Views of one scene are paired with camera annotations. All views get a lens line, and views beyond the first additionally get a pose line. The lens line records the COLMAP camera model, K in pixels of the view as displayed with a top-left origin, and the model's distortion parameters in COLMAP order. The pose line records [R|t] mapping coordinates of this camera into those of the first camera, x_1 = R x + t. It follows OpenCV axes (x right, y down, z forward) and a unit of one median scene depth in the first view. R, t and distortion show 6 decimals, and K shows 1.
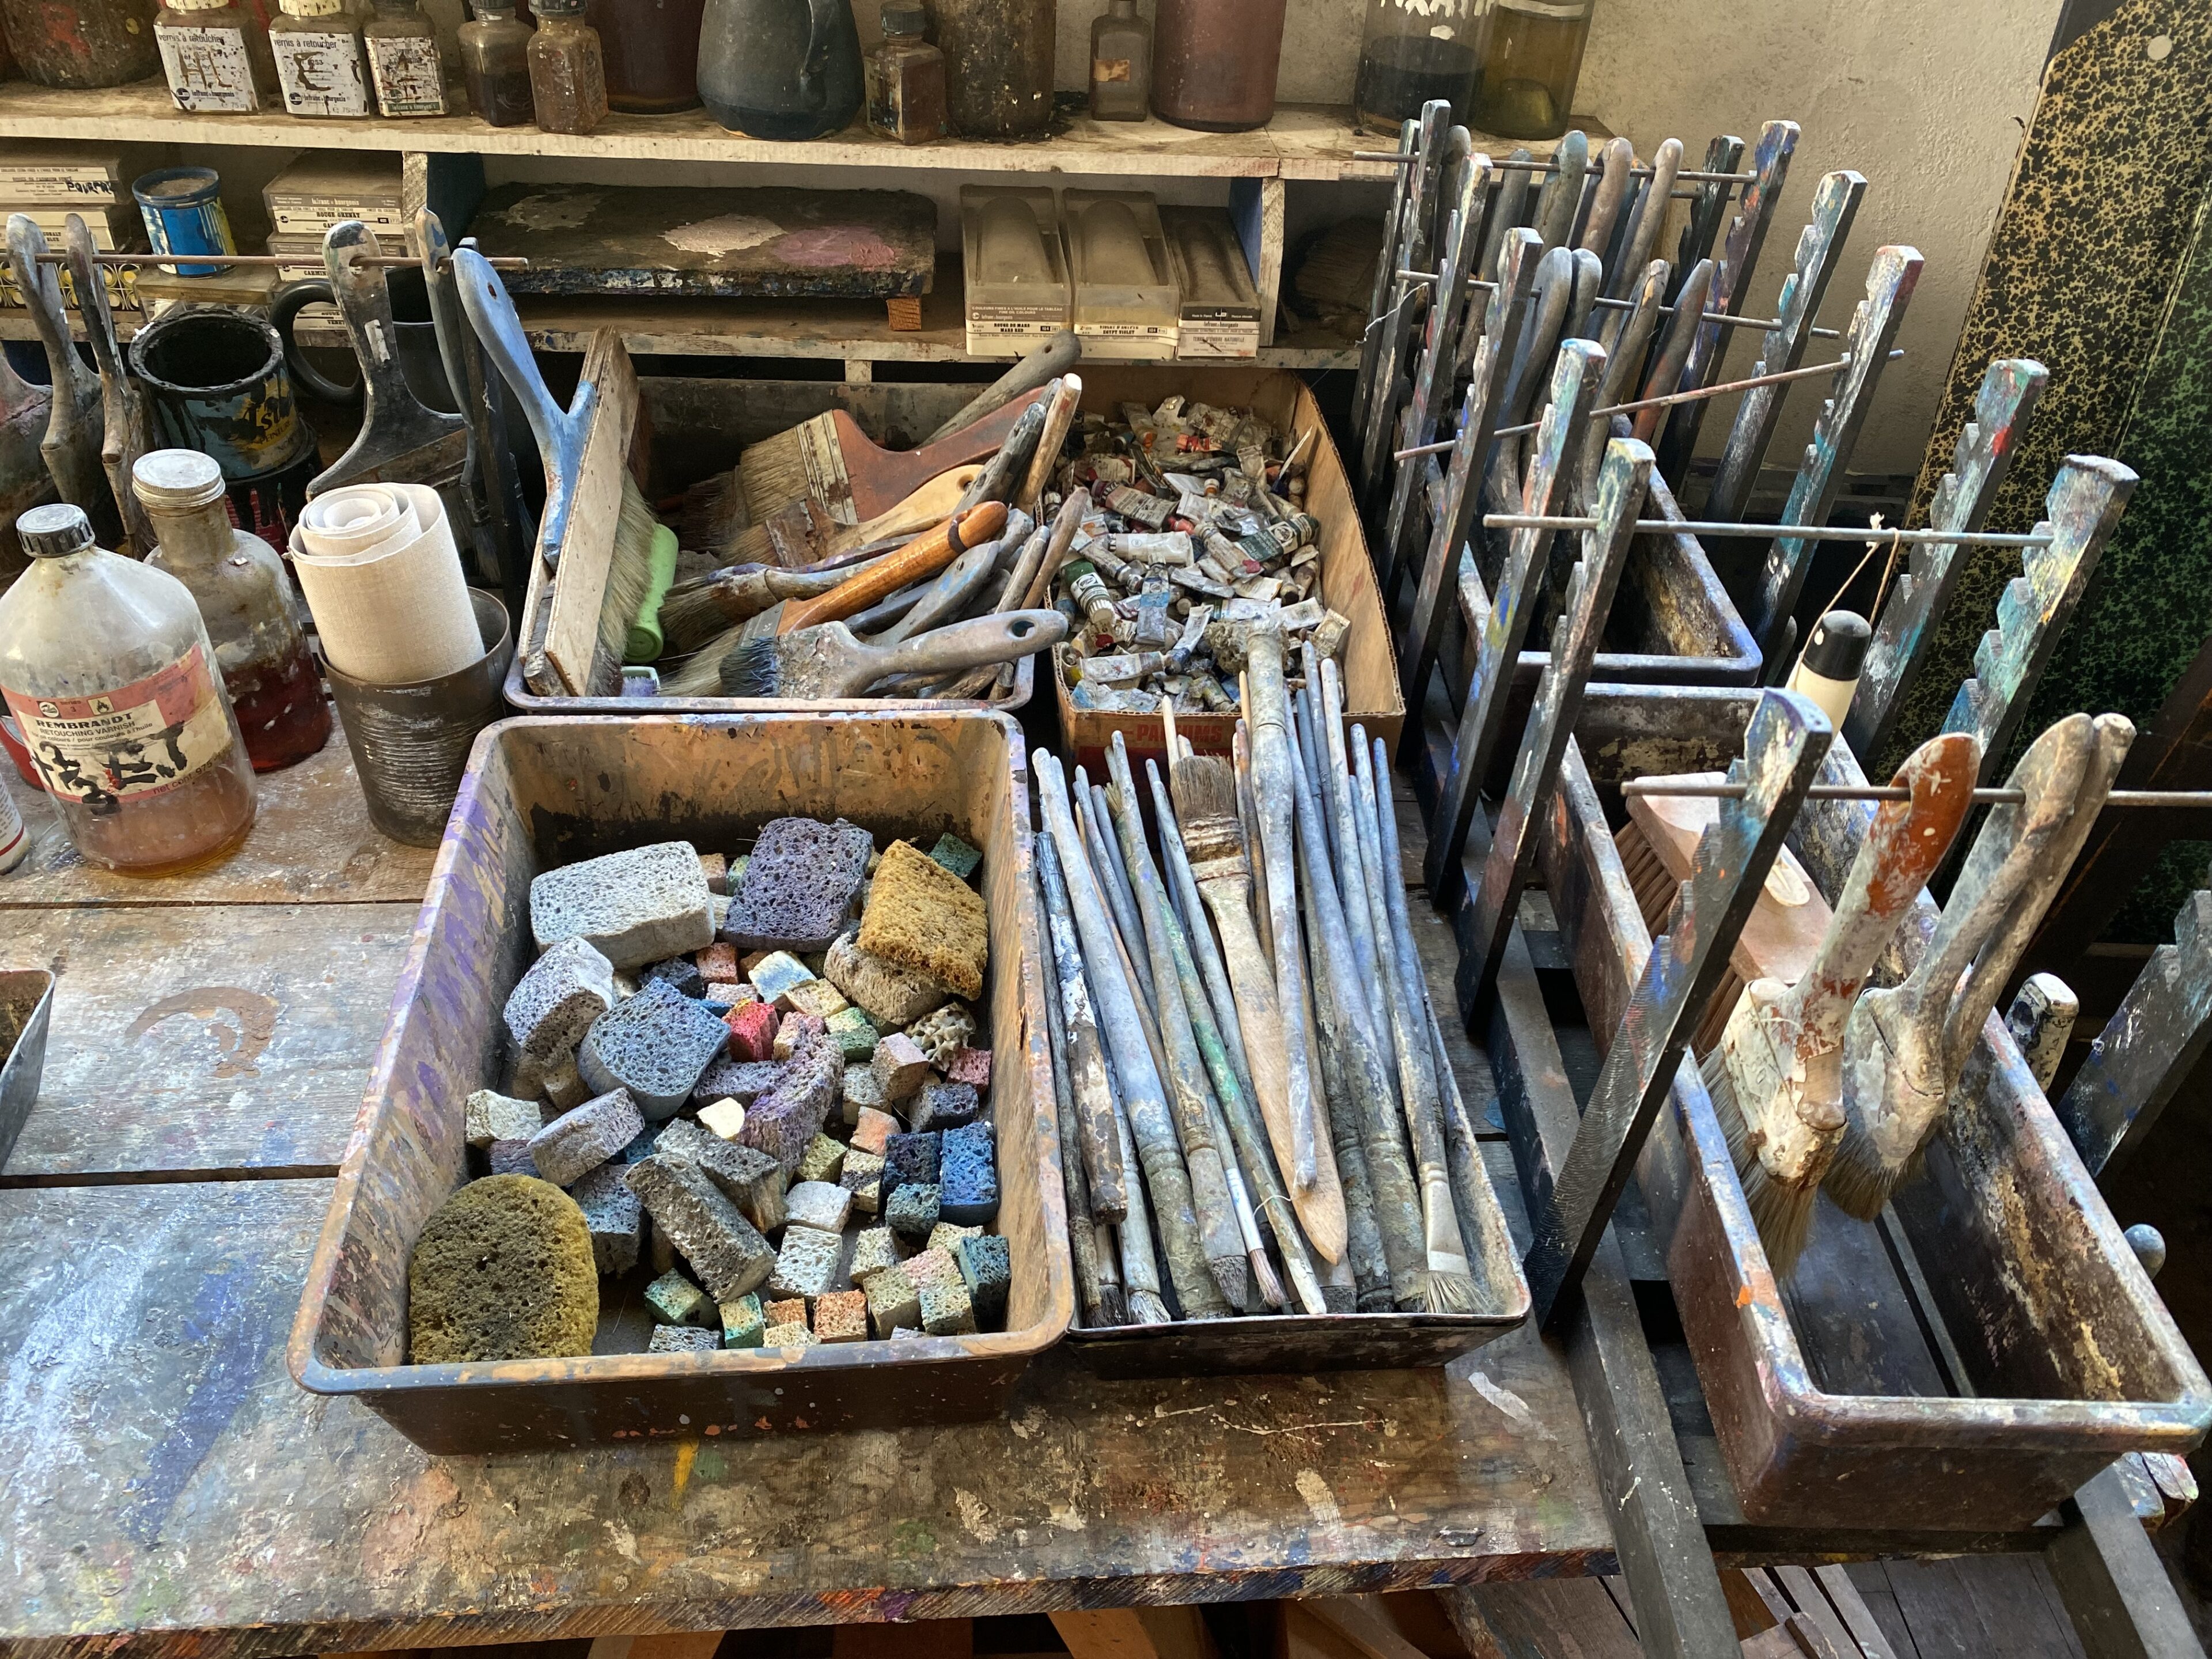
lens RADIAL K [[1726.9, 0, 1098.6], [0, 1726.9, 830.3], [0, 0, 1]] dist [0.048237, -0.037051]
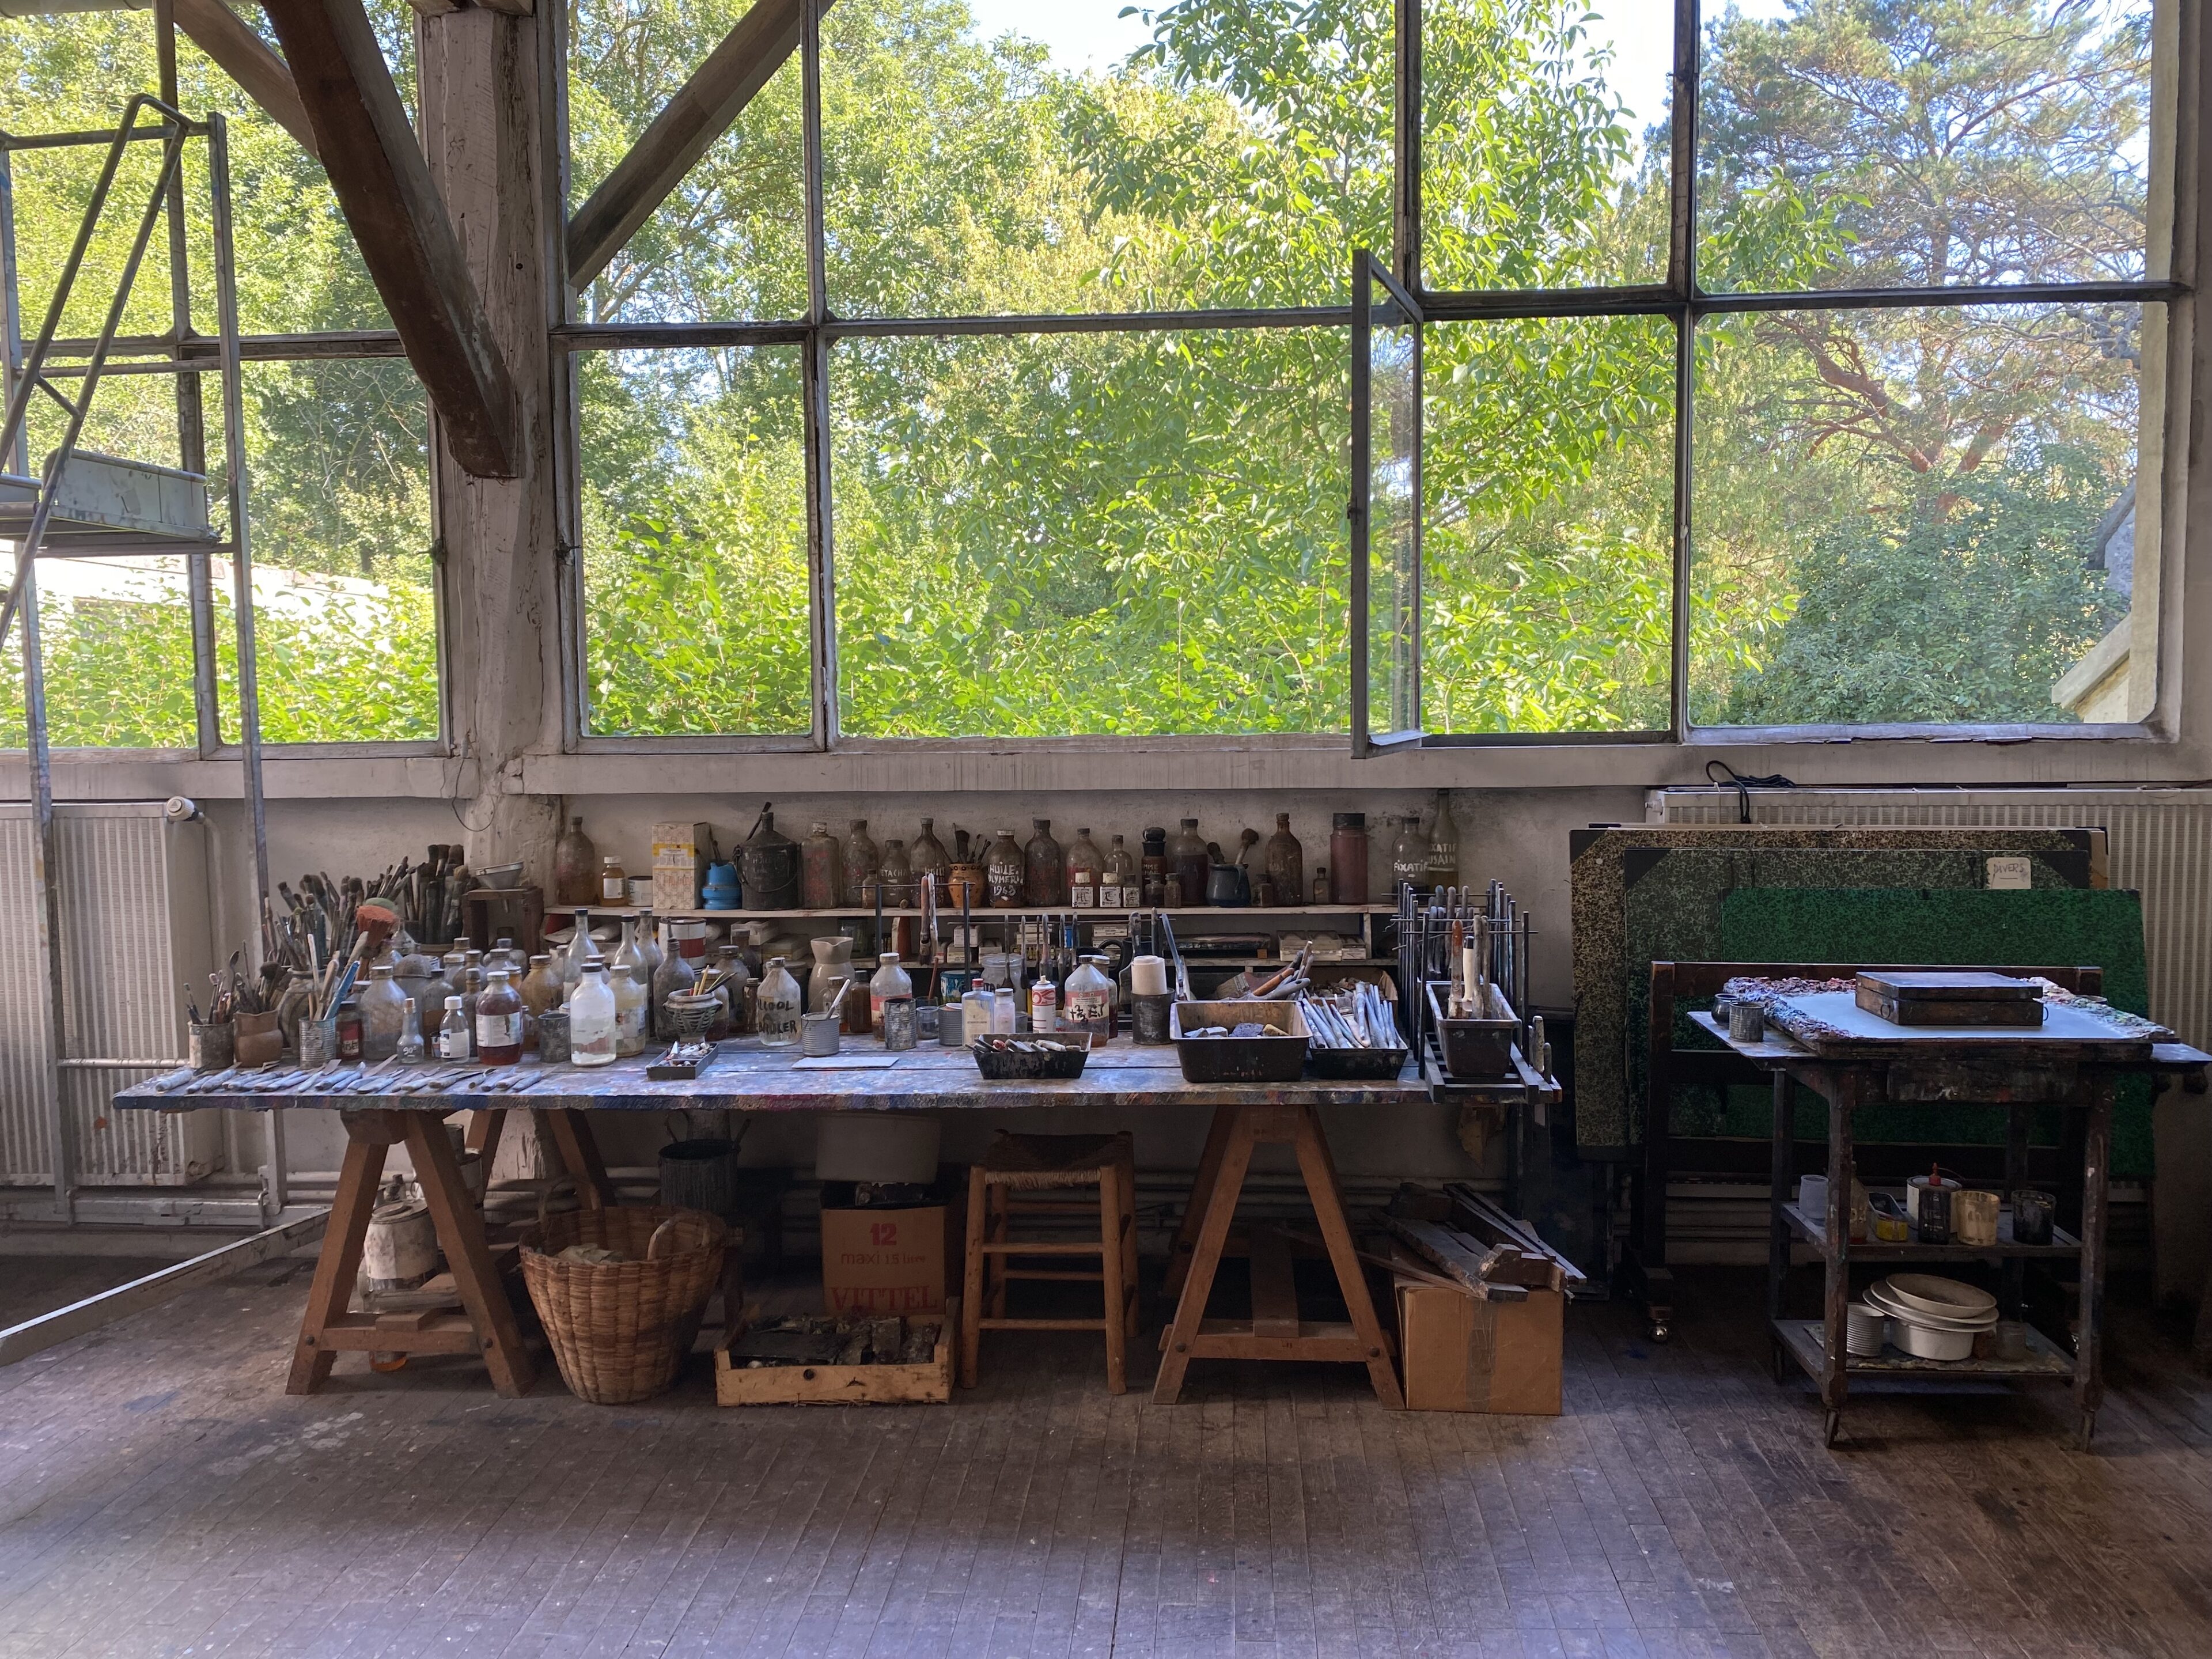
lens RADIAL K [[1726.9, 0, 1102.1], [0, 1726.9, 826.4], [0, 0, 1]] dist [0.048237, -0.037051]
pose [[0.988391, -0.066893, -0.136414, 0.061235], [-0.024755, 0.814957, -0.578993, 1.529941], [0.149902, 0.575648, 0.803840, -2.003694]]
